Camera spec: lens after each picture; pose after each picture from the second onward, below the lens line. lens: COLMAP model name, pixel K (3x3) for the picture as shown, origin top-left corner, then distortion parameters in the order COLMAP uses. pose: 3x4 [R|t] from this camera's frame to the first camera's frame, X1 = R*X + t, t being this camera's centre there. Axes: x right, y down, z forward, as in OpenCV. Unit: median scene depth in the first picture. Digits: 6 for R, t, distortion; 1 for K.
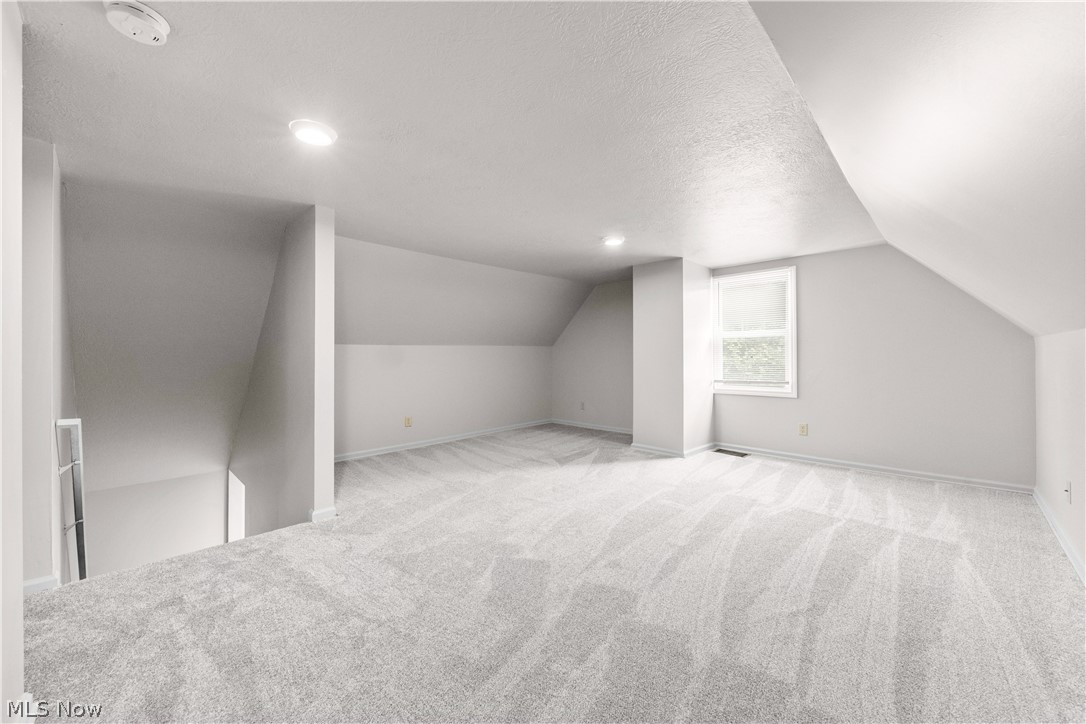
lens RADIAL K [[408.3, 0, 543.0], [0, 408.3, 362.0], [0, 0, 1]] dist [0.000272, -0.000151]
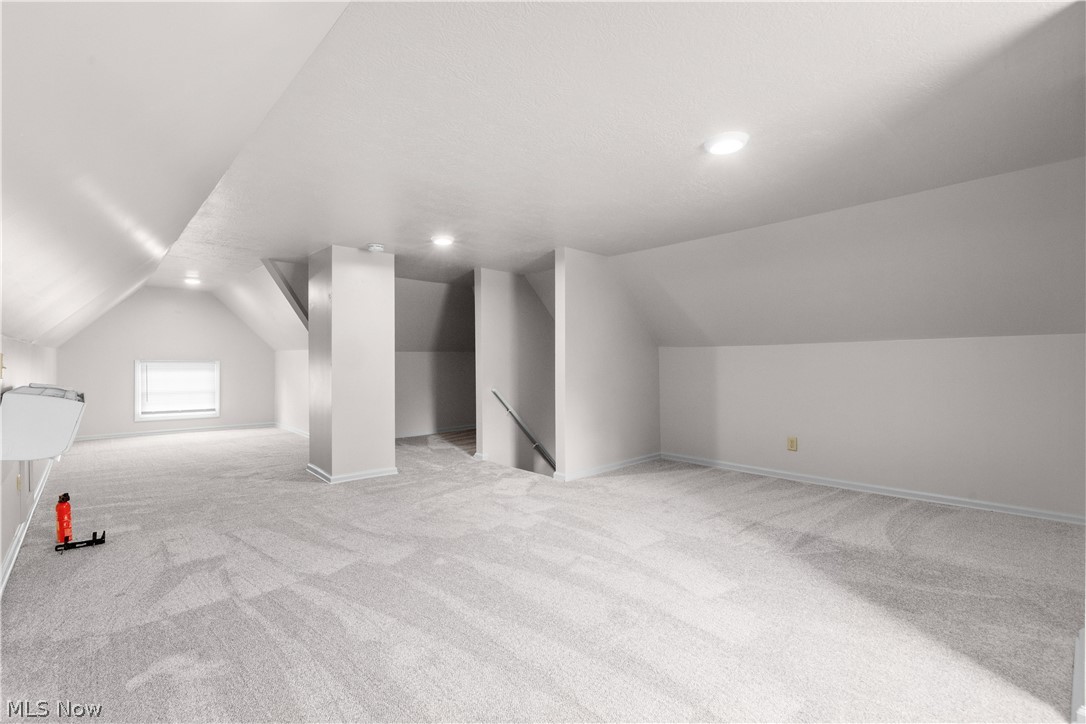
lens RADIAL K [[495.5, 0, 543.0], [0, 495.5, 362.0], [0, 0, 1]] dist [-0.009175, 0.000035]
pose [[-0.041762, 0.016754, -0.998987, 1.415102], [-0.009006, 0.999812, 0.017145, -0.044186], [0.999087, 0.009713, -0.041603, 1.294219]]
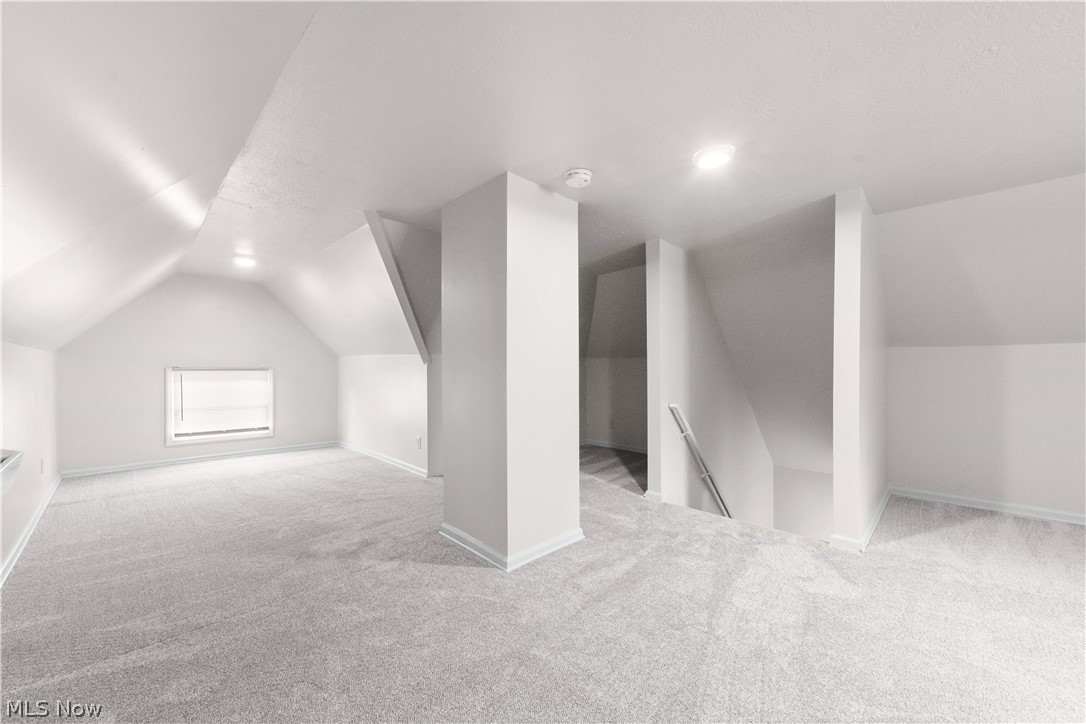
lens RADIAL K [[421.8, 0, 539.1], [0, 421.8, 370.5], [0, 0, 1]] dist [0.000934, -0.000246]
pose [[-0.008917, 0.018944, -0.999781, 0.479427], [-0.005120, 0.999807, 0.018991, -0.014628], [0.999947, 0.005288, -0.008818, 0.448298]]
